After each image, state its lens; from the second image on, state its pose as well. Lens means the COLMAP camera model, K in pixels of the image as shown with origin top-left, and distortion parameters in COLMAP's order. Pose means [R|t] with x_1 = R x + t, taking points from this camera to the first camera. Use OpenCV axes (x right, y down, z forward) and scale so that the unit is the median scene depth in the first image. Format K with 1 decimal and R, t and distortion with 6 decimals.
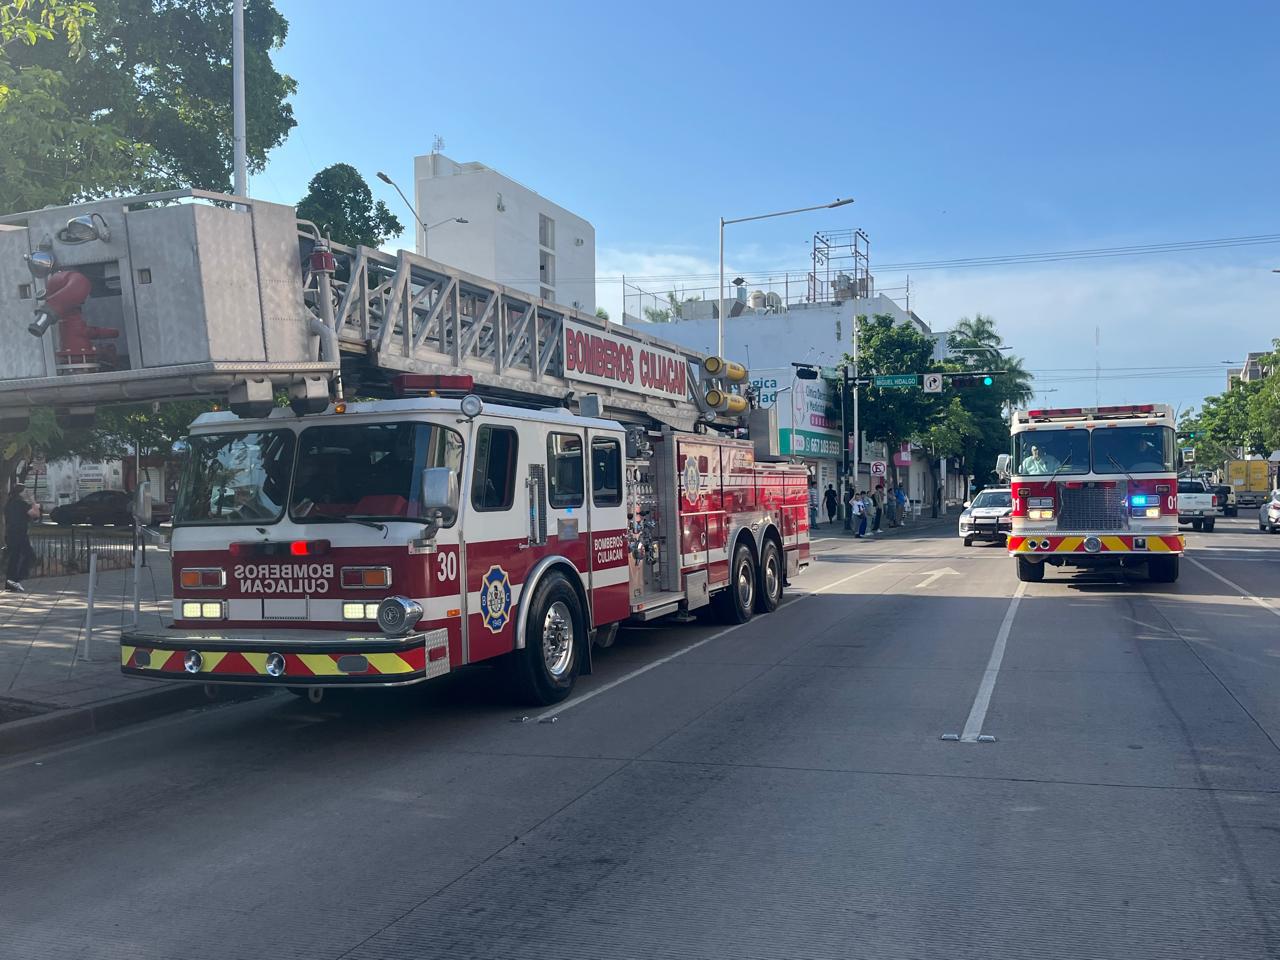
lens RADIAL K [[1184.9, 0, 636.6], [0, 1184.9, 475.4], [0, 0, 1]] dist [0.034180, 0.000000]
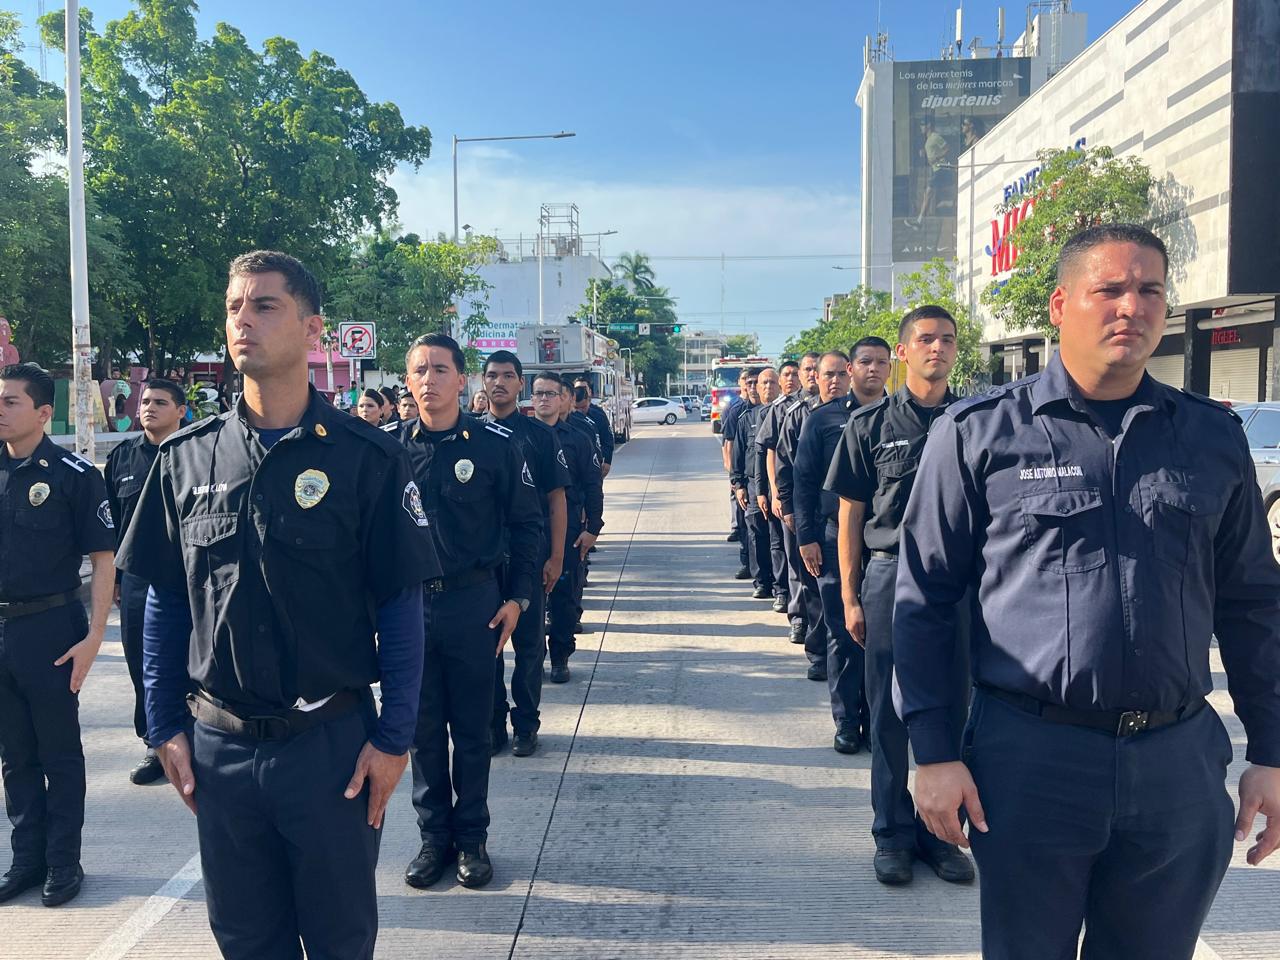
lens RADIAL K [[1184.9, 0, 639.5], [0, 1184.9, 483.8], [0, 0, 1]] dist [0.034180, 0.000000]
pose [[0.954366, -0.012548, 0.298377, -0.333808], [-0.012992, 0.996427, 0.083459, -0.001871], [-0.298358, -0.083527, 0.950792, -0.767570]]
